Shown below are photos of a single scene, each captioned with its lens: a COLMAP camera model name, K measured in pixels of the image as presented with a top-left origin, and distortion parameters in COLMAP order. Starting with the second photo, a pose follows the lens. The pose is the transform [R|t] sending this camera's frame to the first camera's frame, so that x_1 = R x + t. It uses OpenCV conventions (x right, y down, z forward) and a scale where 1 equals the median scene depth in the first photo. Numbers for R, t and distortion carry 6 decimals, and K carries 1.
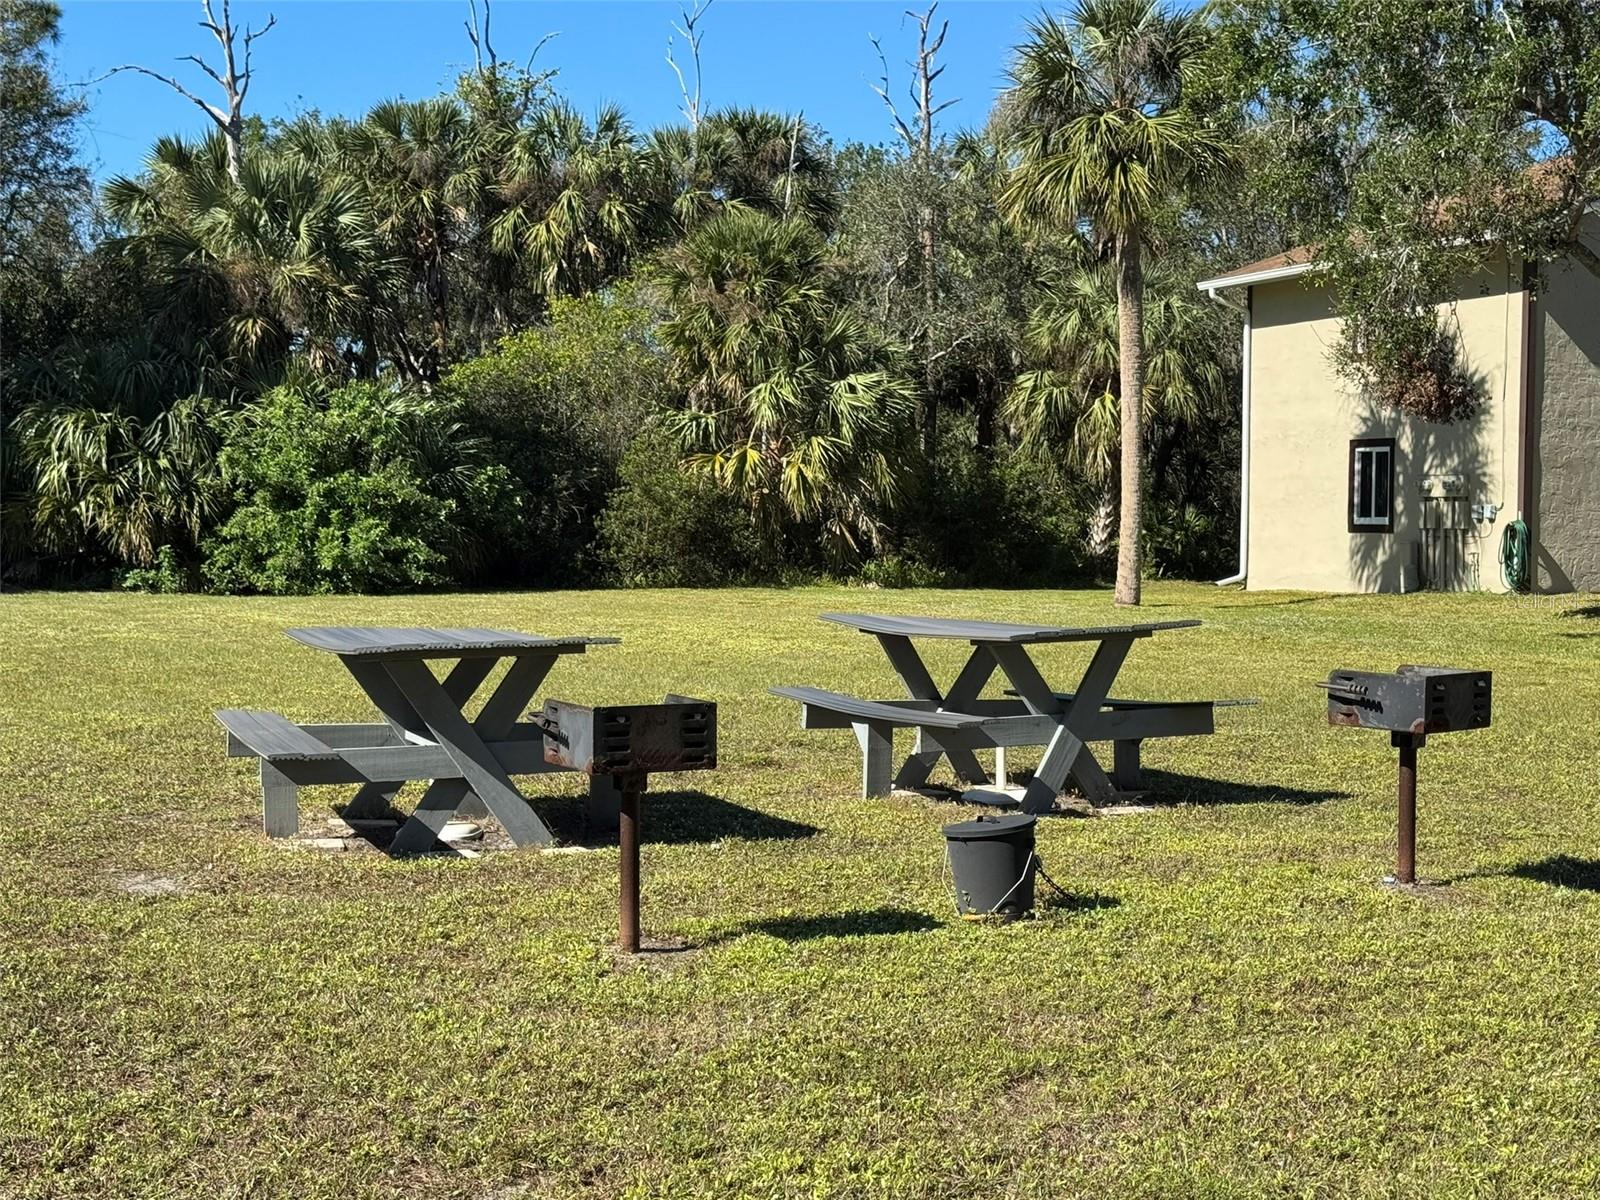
lens RADIAL K [[2306.8, 0, 800.0], [0, 2306.8, 600.0], [0, 0, 1]] dist [0.045142, 0.048003]
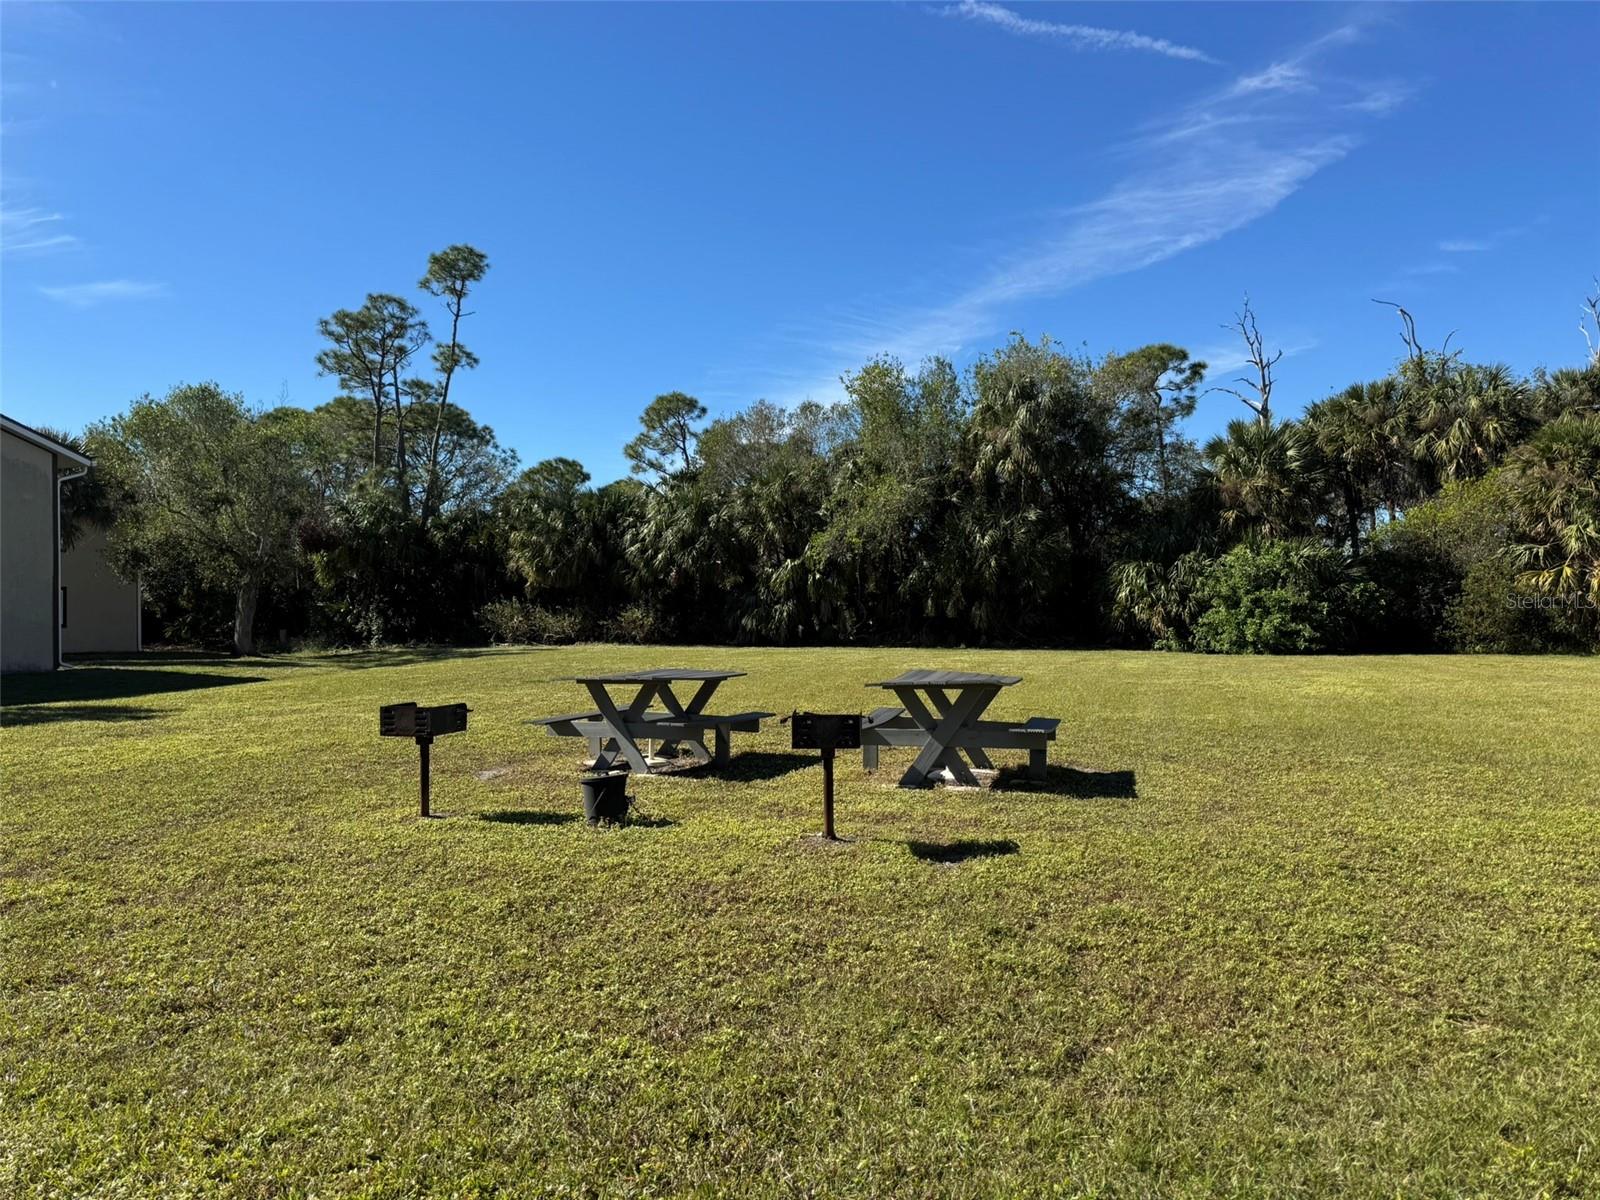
lens RADIAL K [[1116.4, 0, 800.0], [0, 1116.4, 600.0], [0, 0, 1]] dist [-0.006063, -0.005480]
pose [[0.670174, -0.016843, -0.742013, 0.210338], [-0.018513, 0.999052, -0.039398, -0.003641], [0.741973, 0.040141, 0.669227, 0.116307]]
